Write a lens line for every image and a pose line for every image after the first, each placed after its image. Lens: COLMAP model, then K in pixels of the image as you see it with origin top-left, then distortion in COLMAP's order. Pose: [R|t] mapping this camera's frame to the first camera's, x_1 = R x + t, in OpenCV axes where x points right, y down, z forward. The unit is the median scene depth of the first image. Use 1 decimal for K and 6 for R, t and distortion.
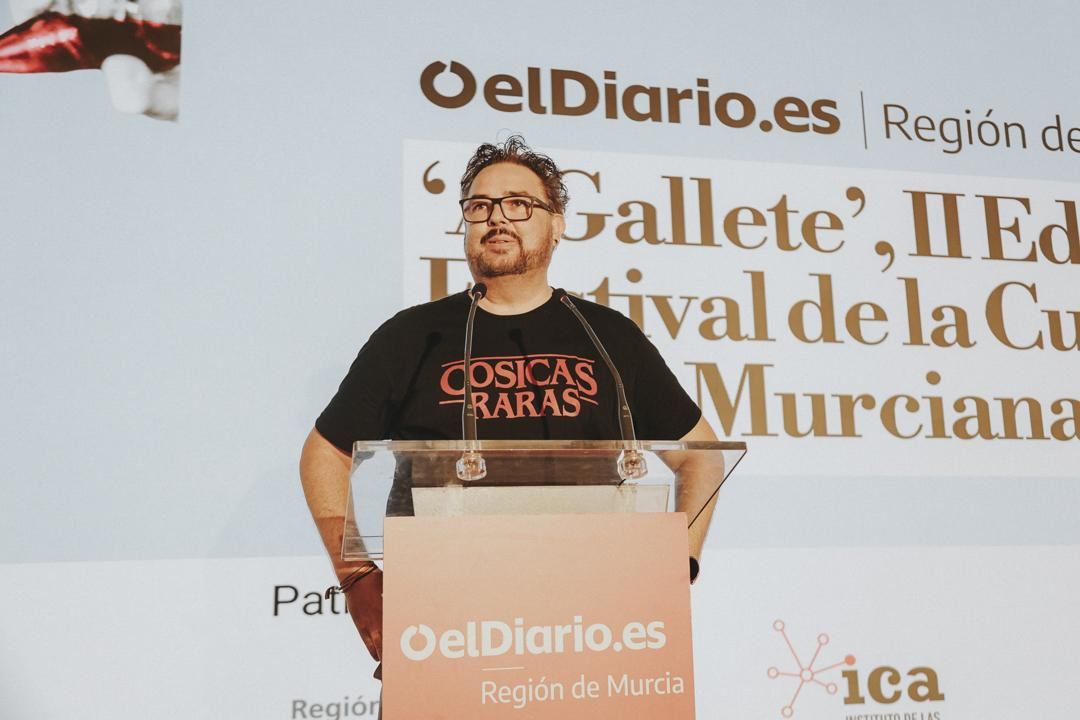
lens RADIAL K [[1104.7, 0, 540.7], [0, 1104.7, 360.2], [0, 0, 1]] dist [-0.009809, 0.000000]
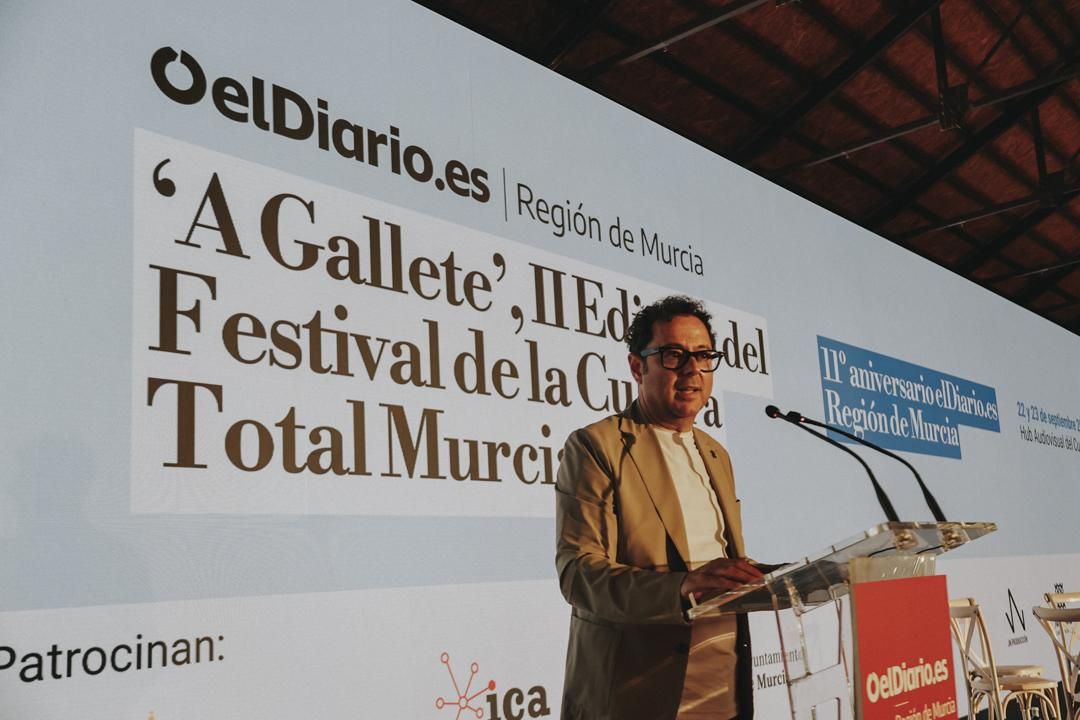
lens RADIAL K [[1104.7, 0, 540.3], [0, 1104.7, 361.3], [0, 0, 1]] dist [-0.009809, 0.000000]
pose [[0.788719, 0.099389, 0.606666, -0.359353], [-0.093132, 0.994772, -0.041892, -0.007618], [-0.607658, -0.023459, 0.793852, 0.097650]]
